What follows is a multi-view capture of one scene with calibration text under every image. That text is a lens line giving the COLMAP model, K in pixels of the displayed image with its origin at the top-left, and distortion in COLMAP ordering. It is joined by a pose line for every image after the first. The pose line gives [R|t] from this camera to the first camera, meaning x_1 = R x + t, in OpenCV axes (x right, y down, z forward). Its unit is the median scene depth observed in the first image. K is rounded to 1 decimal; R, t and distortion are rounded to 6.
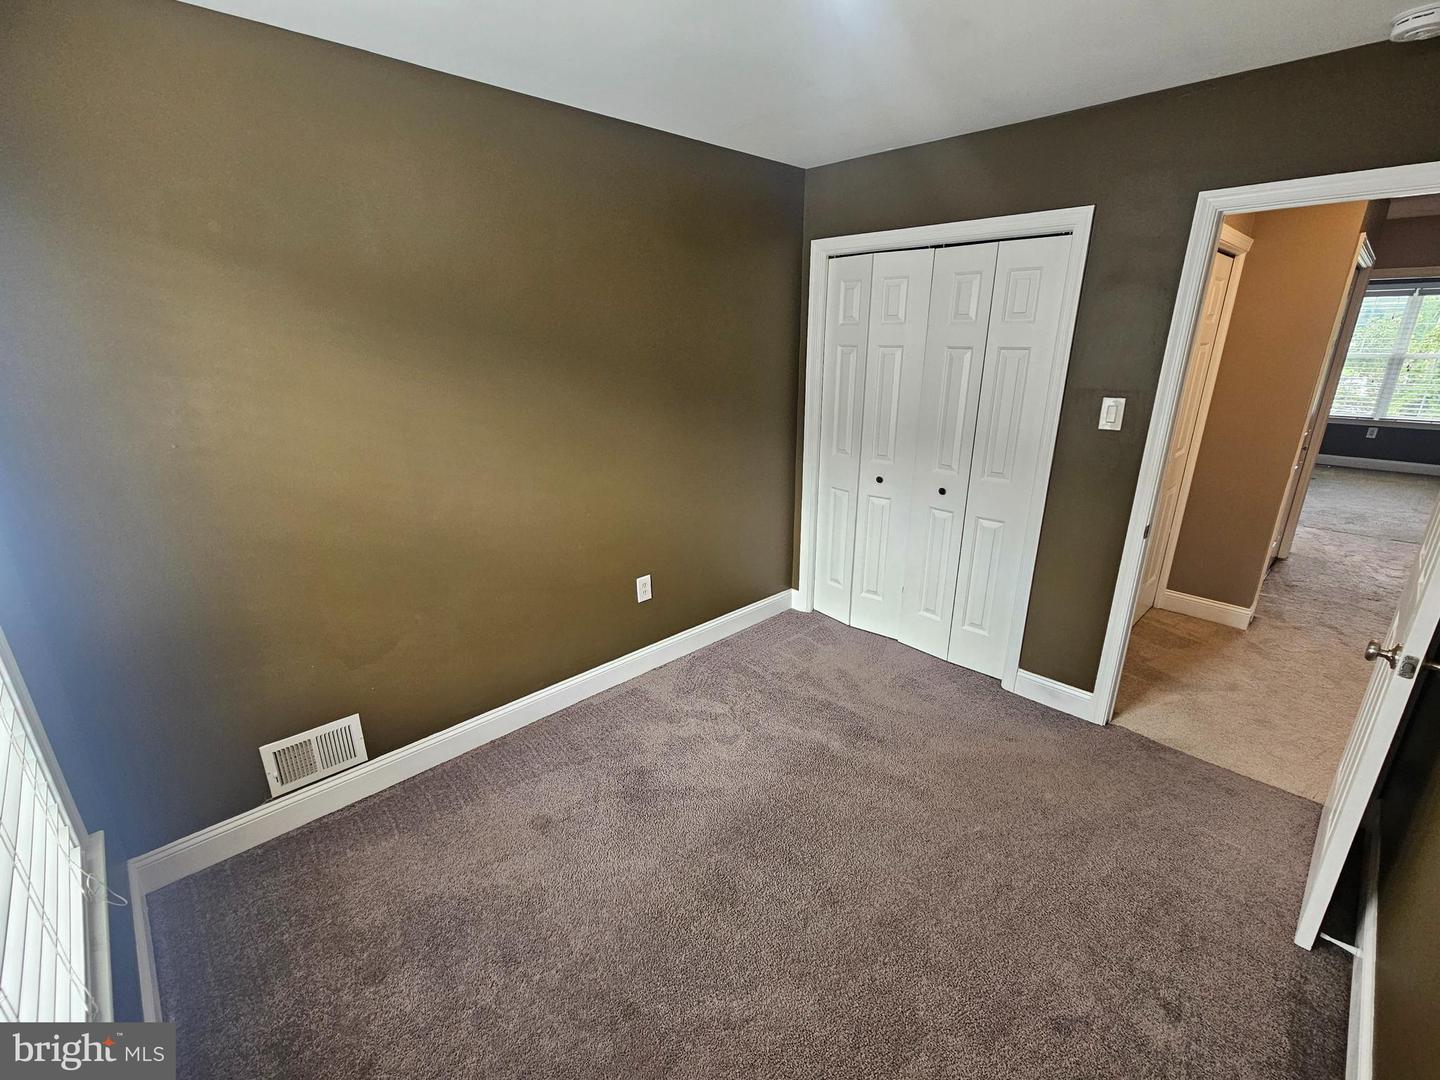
lens RADIAL K [[629.2, 0, 720.0], [0, 629.2, 540.0], [0, 0, 1]] dist [0.001262, 0.000130]
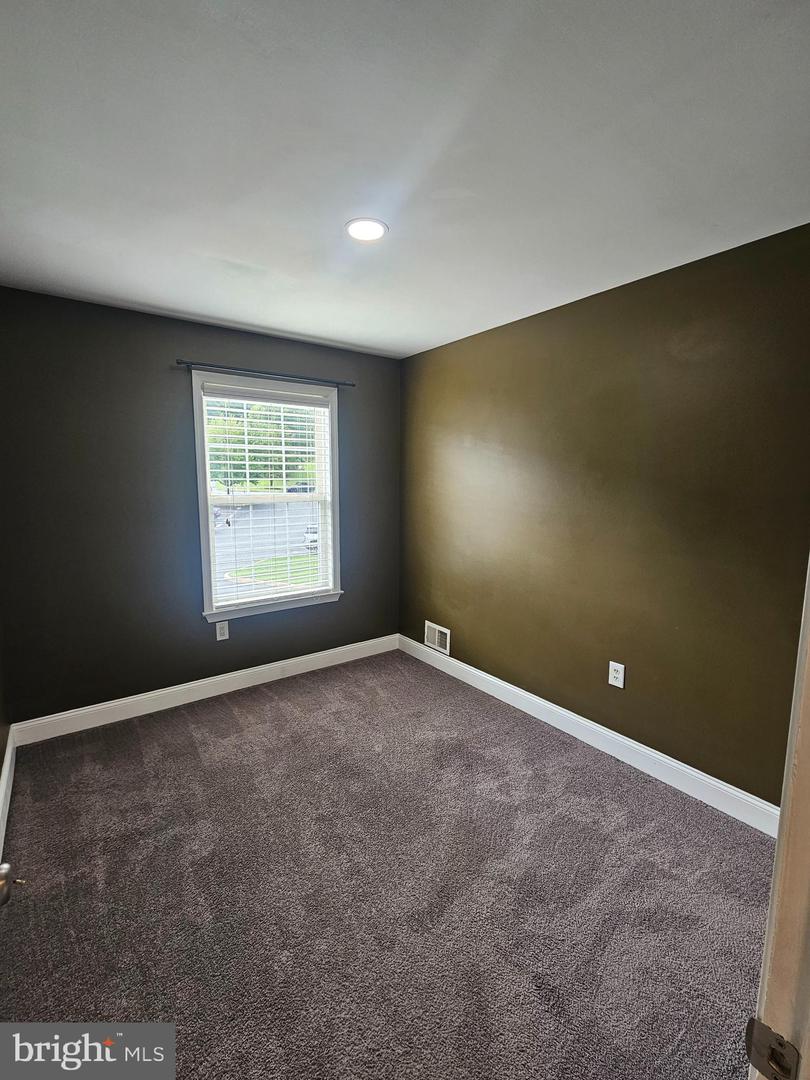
lens RADIAL K [[471.9, 0, 405.0], [0, 471.9, 540.0], [0, 0, 1]] dist [0.001262, 0.000130]
pose [[-0.155863, 0.116401, -0.980896, 0.830937], [-0.295421, 0.942088, 0.158738, -0.191347], [0.942567, 0.314518, -0.112449, 0.791576]]
